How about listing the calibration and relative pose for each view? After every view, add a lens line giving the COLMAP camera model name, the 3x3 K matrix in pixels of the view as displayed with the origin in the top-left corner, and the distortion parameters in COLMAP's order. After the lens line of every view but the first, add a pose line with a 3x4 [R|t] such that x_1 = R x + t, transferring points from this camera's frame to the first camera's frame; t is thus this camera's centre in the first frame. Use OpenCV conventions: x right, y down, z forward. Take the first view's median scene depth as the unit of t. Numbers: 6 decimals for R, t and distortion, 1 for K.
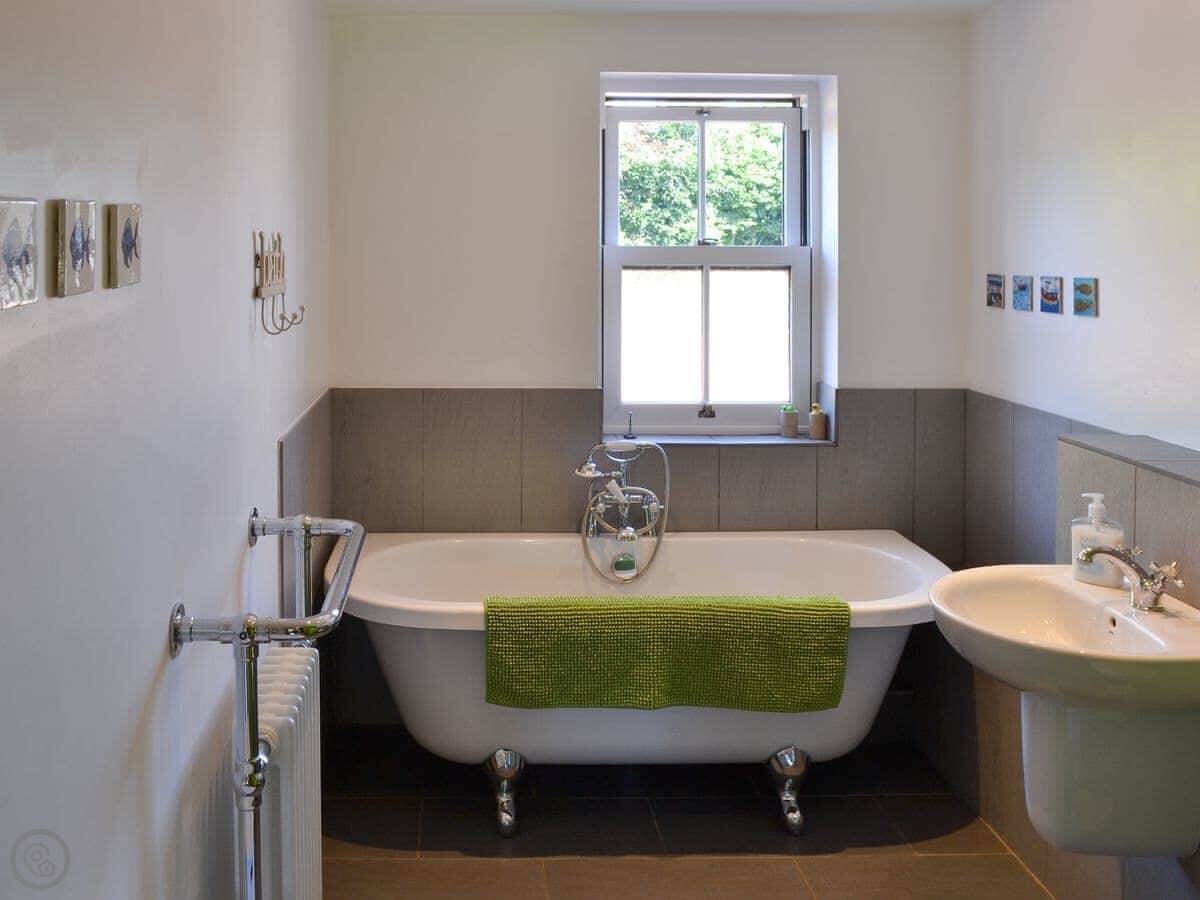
lens RADIAL K [[1476.3, 0, 604.3], [0, 1476.3, 383.0], [0, 0, 1]] dist [-0.133732, 0.000124]
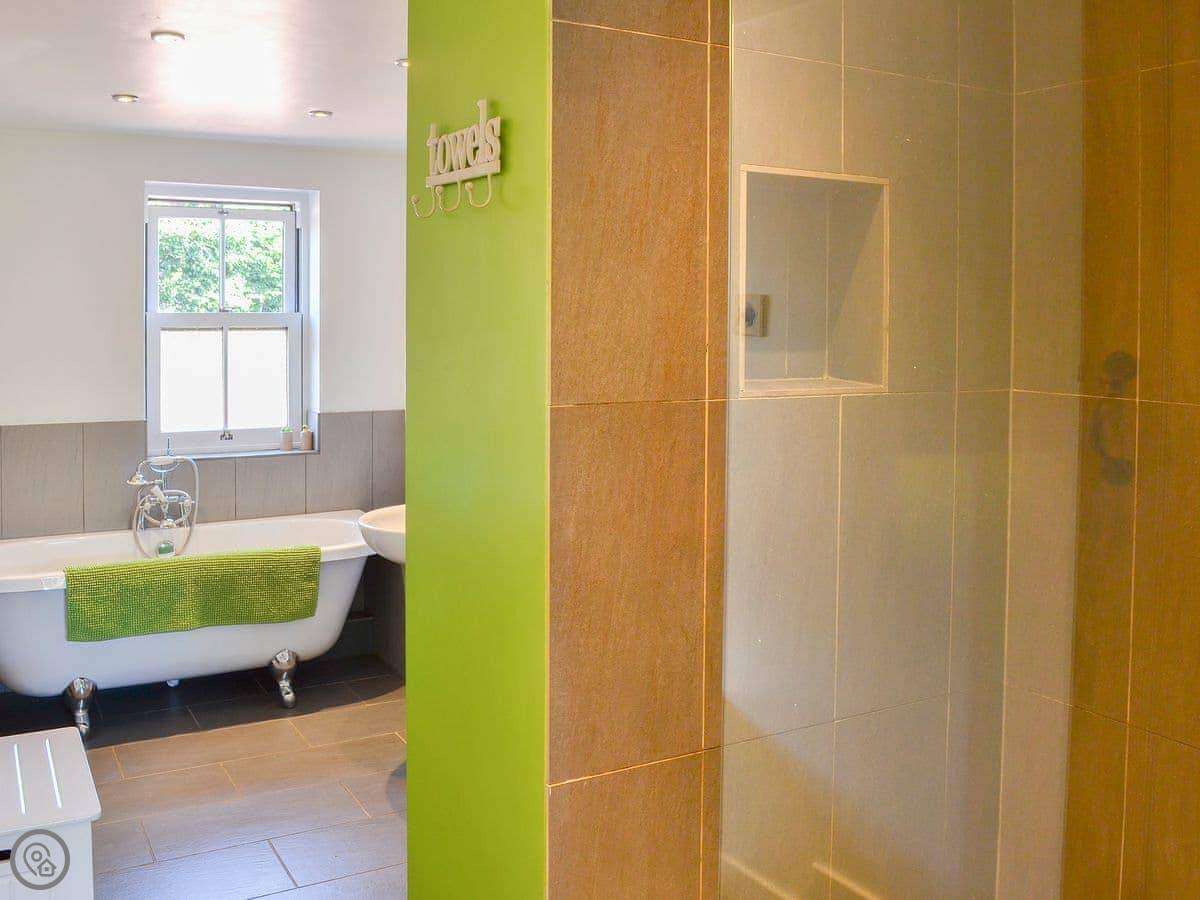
lens RADIAL K [[1476.3, 0, 604.3], [0, 1476.3, 383.0], [0, 0, 1]] dist [-0.133732, 0.000124]
pose [[0.951100, -0.005576, 0.308832, -0.014711], [0.020134, 0.998830, -0.043971, 0.037715], [-0.308225, 0.048039, 0.950100, -0.378647]]
